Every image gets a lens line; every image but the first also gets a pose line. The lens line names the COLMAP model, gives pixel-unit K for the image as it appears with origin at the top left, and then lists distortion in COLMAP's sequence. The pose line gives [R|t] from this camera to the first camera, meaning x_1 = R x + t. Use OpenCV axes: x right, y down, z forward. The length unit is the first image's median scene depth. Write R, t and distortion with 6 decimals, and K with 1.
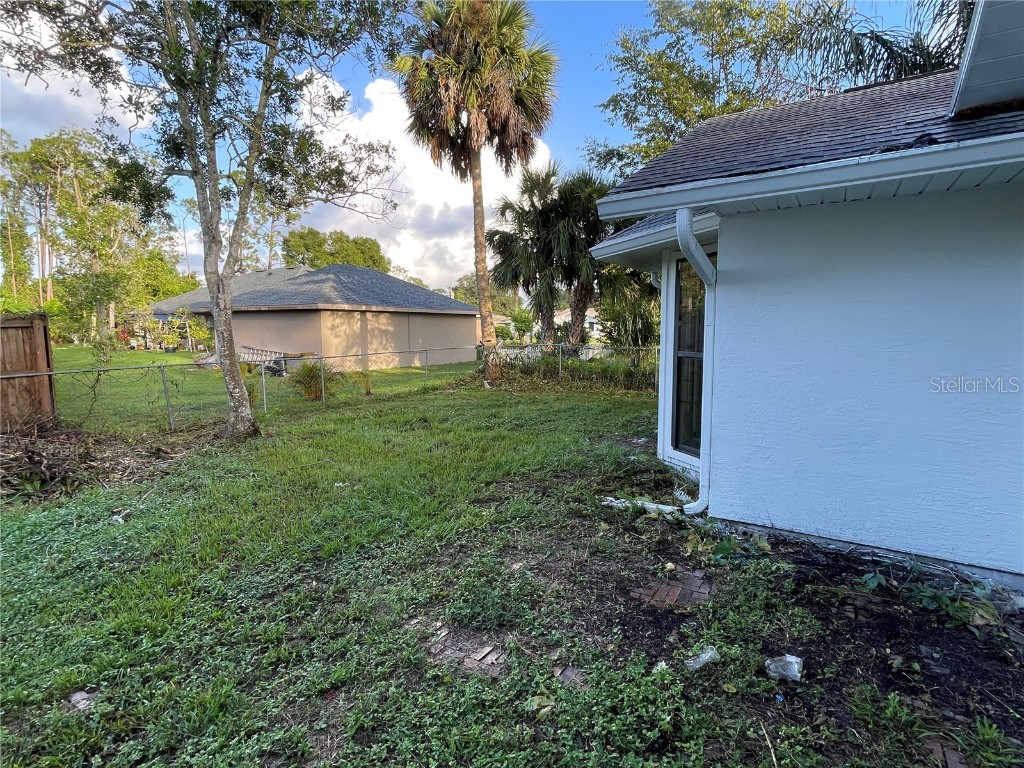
lens RADIAL K [[513.6, 0, 512.1], [0, 513.6, 381.0], [0, 0, 1]] dist [-0.002369, 0.002138]
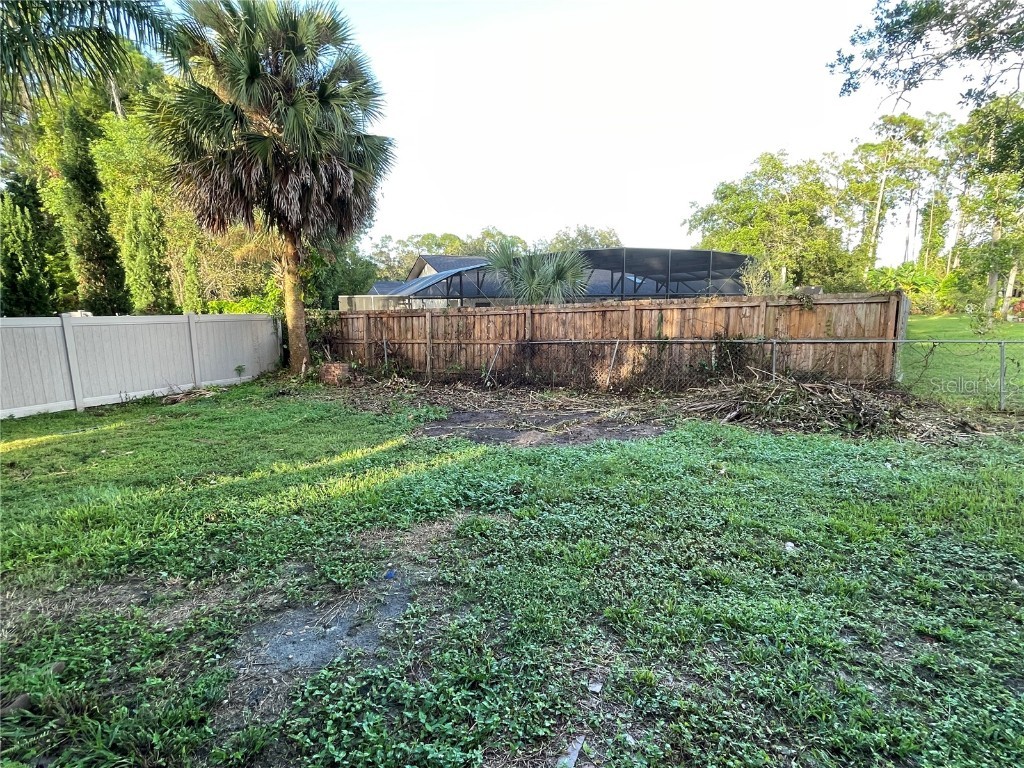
lens RADIAL K [[513.6, 0, 512.6], [0, 513.6, 385.4], [0, 0, 1]] dist [-0.002369, 0.002138]
pose [[0.128435, 0.157369, -0.979152, 0.202213], [-0.090079, 0.985099, 0.146509, -0.010487], [0.987619, 0.069384, 0.140696, -0.041432]]
